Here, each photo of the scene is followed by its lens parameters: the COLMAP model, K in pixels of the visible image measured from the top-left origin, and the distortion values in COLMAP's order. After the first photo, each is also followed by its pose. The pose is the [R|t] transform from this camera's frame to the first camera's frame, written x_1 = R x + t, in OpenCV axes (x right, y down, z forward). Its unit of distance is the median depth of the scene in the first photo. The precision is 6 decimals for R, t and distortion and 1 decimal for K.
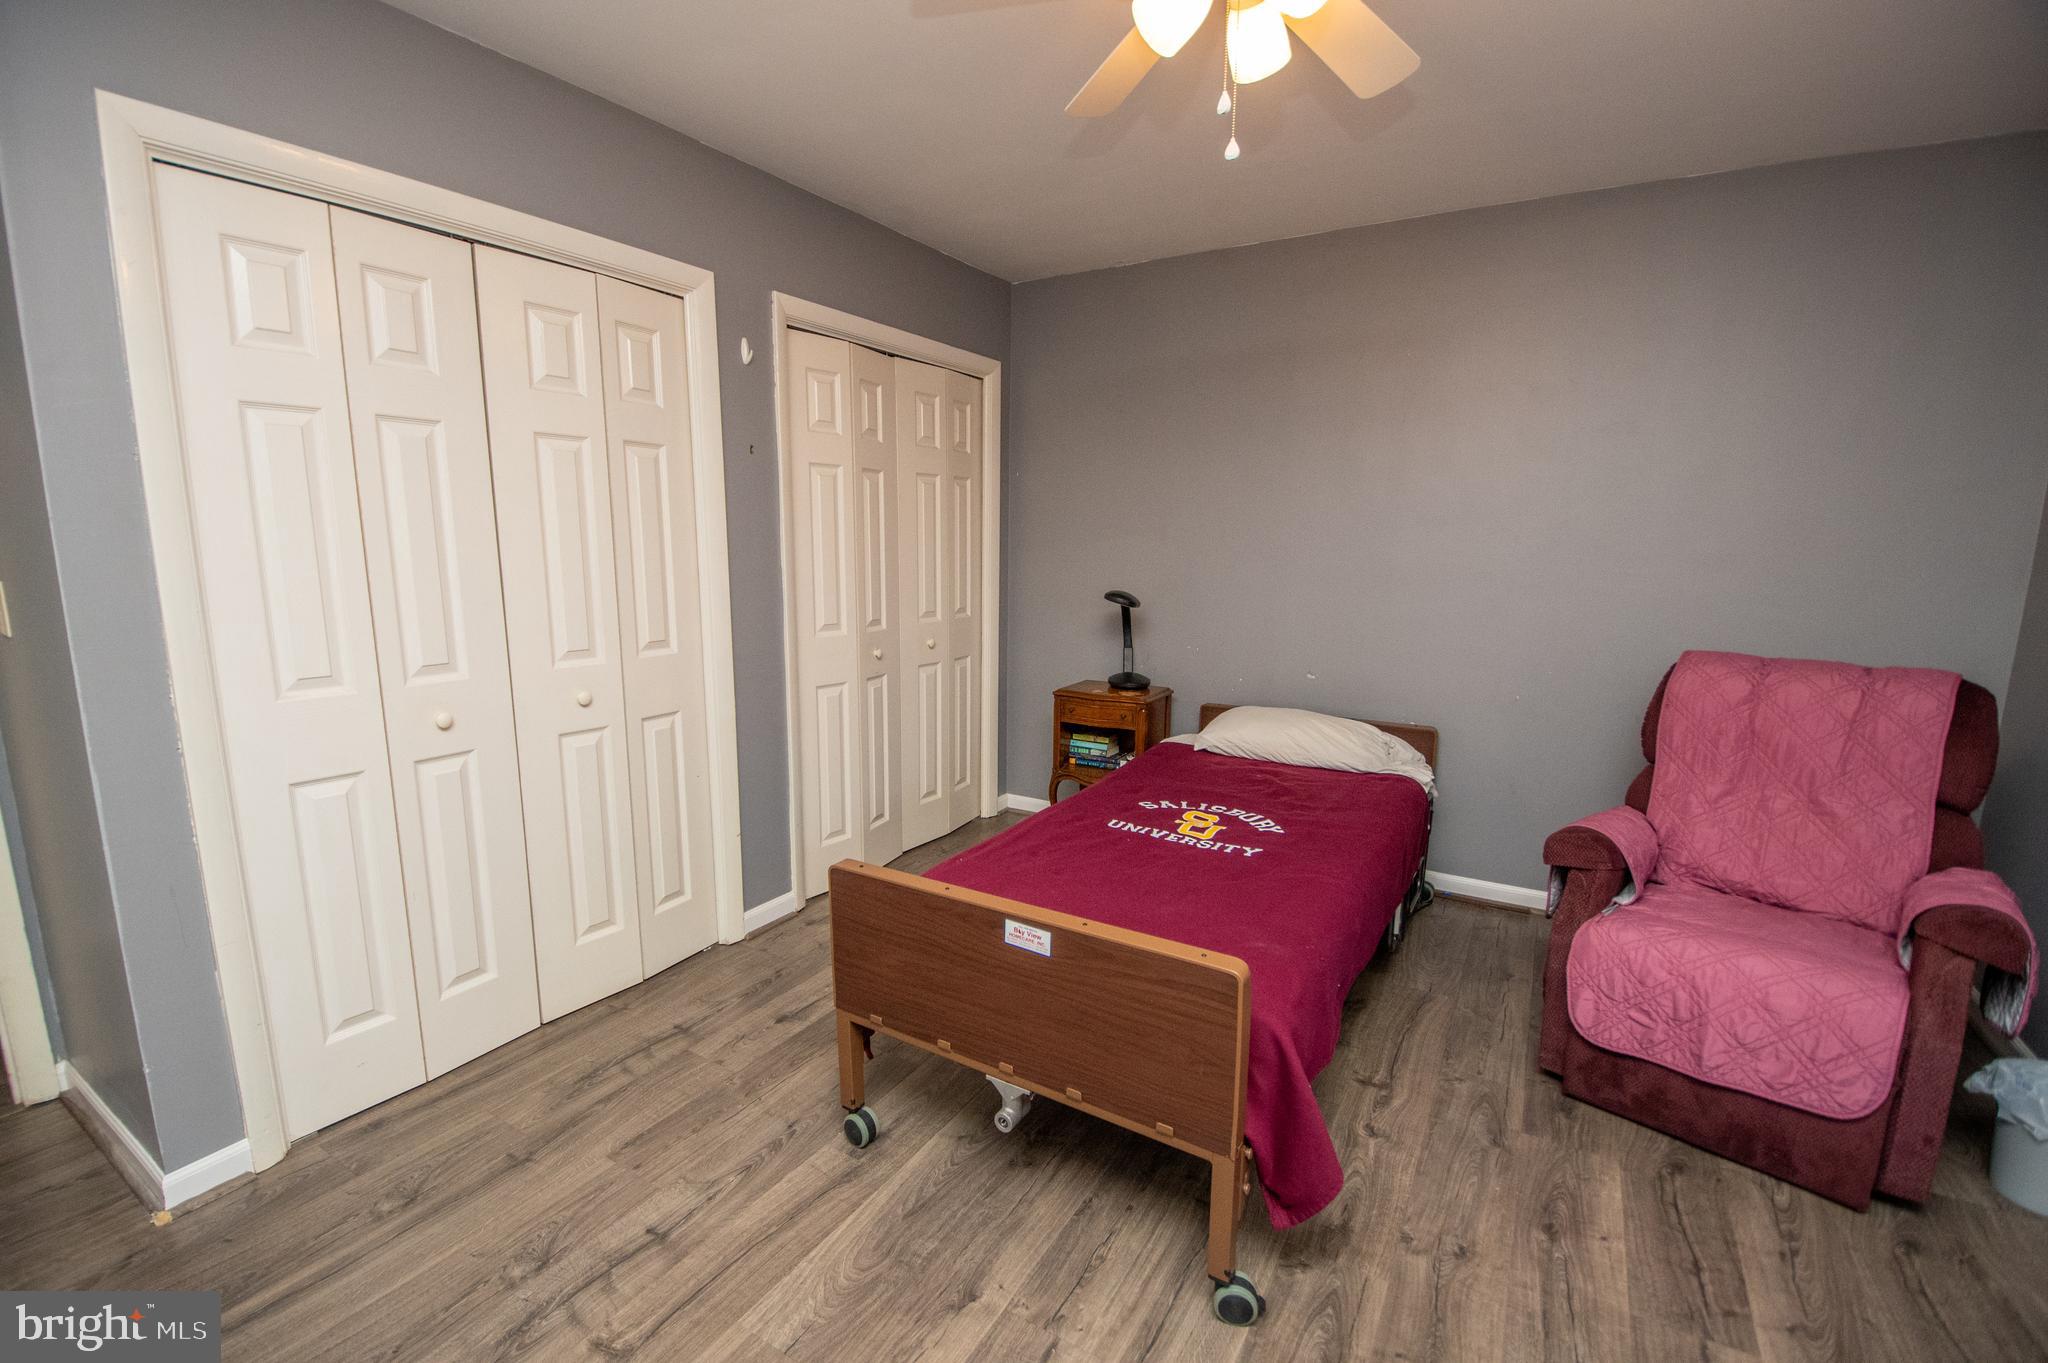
lens RADIAL K [[885.8, 0, 1015.0], [0, 885.8, 687.0], [0, 0, 1]] dist [-0.016030, -0.004774]
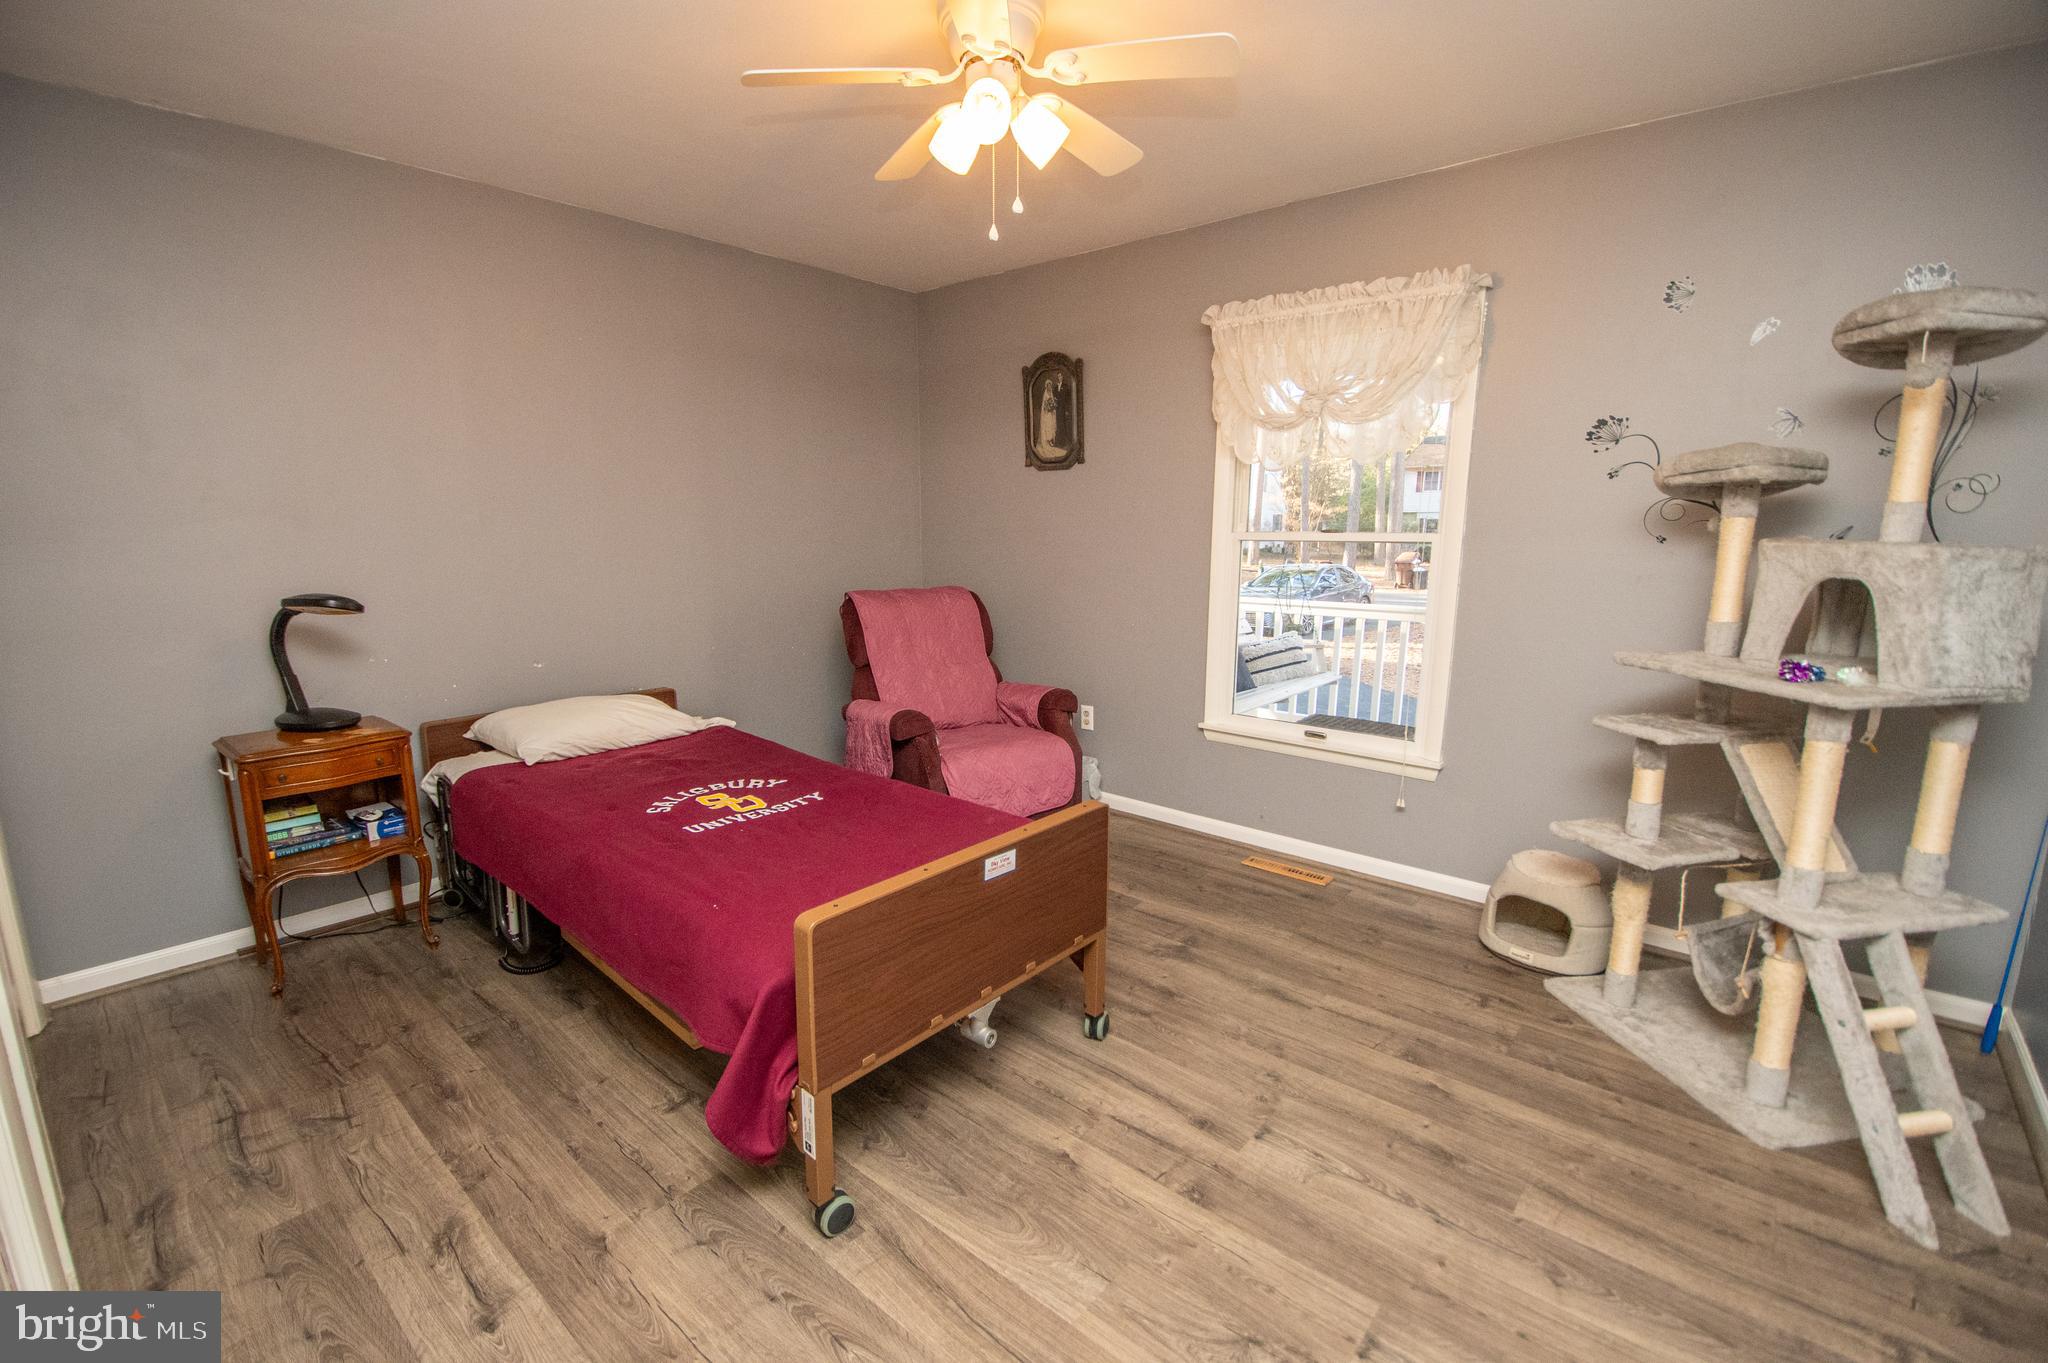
lens RADIAL K [[885.8, 0, 1013.7], [0, 885.8, 680.2], [0, 0, 1]] dist [-0.016030, -0.004774]
pose [[0.161839, -0.184820, 0.969355, -0.764381], [0.162642, 0.973867, 0.158526, -0.097931], [-0.973322, 0.132002, 0.187670, 0.520149]]
